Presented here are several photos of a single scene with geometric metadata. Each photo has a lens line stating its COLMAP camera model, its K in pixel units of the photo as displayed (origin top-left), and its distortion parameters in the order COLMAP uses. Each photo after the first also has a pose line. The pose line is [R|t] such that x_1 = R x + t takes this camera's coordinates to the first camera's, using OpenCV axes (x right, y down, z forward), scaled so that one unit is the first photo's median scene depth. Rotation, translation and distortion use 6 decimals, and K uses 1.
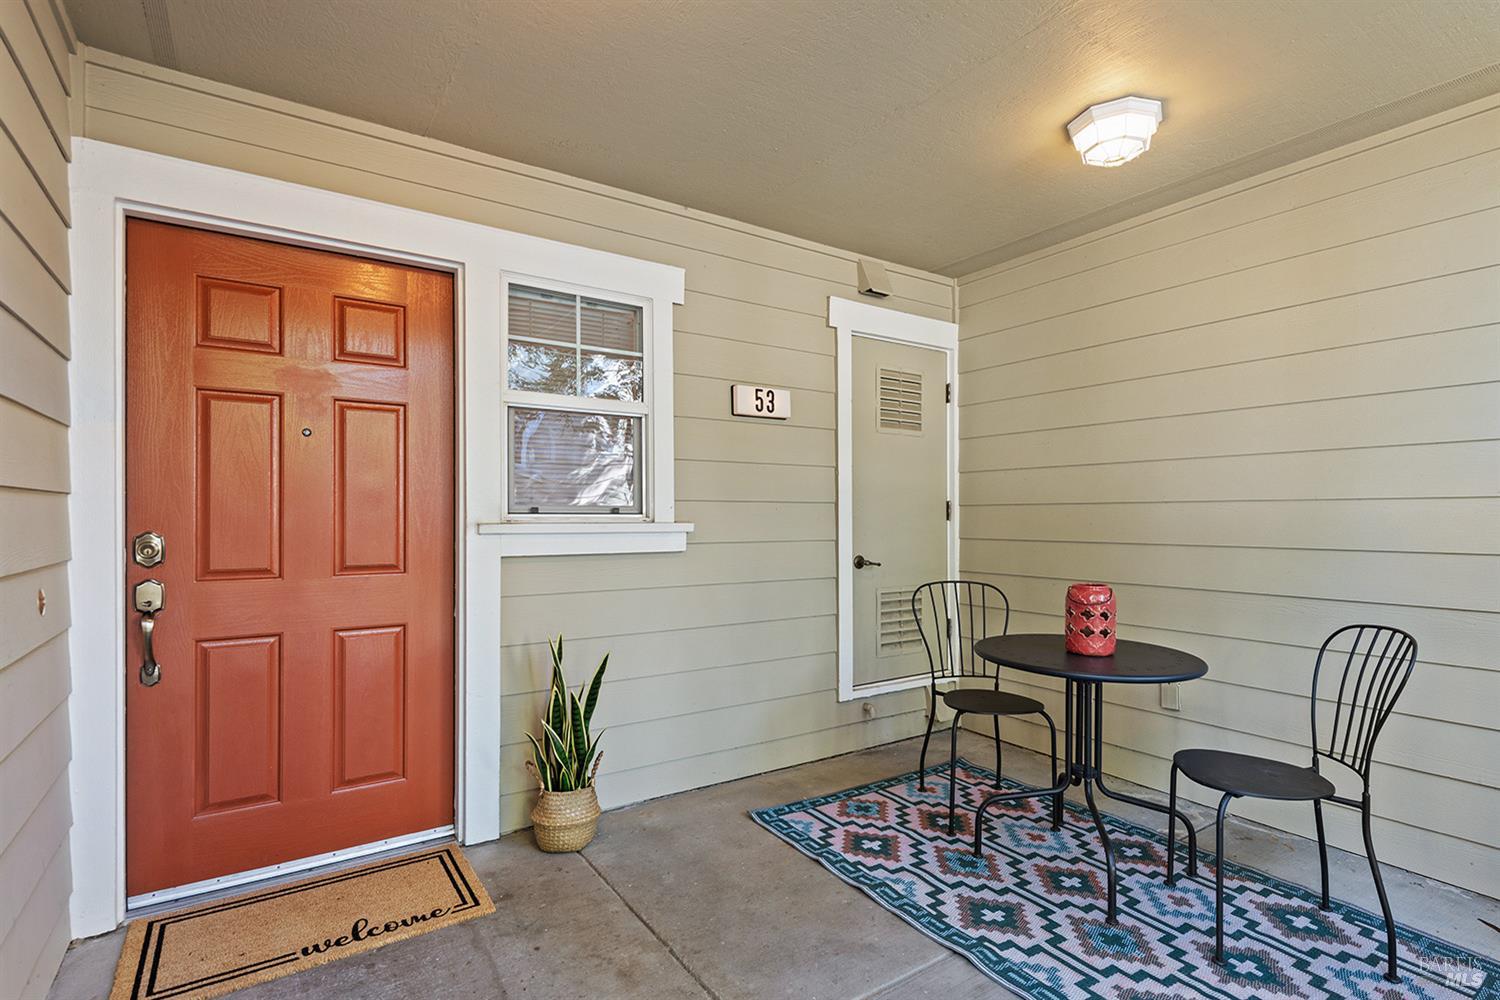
lens RADIAL K [[747.2, 0, 761.1], [0, 747.2, 510.7], [0, 0, 1]] dist [0.002529, -0.000181]
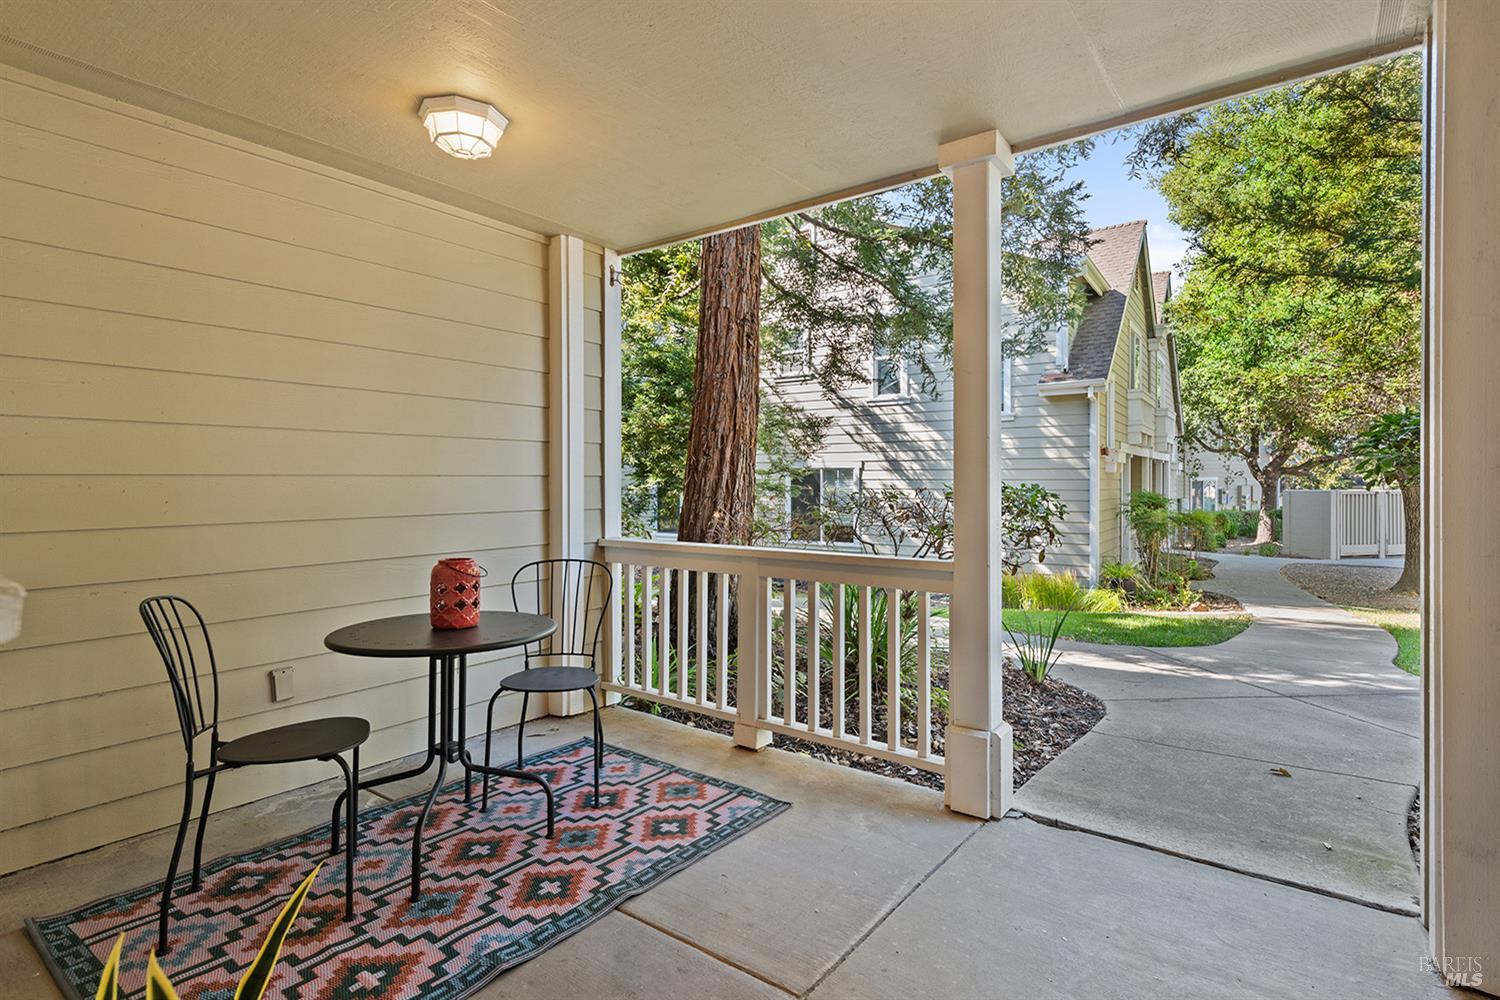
lens RADIAL K [[747.2, 0, 753.4], [0, 747.2, 511.5], [0, 0, 1]] dist [0.002529, -0.000181]
pose [[-0.321269, -0.049214, 0.945708, -0.754600], [-0.001233, 0.998670, 0.051551, -0.025755], [-0.946987, 0.015396, -0.320902, 1.108851]]
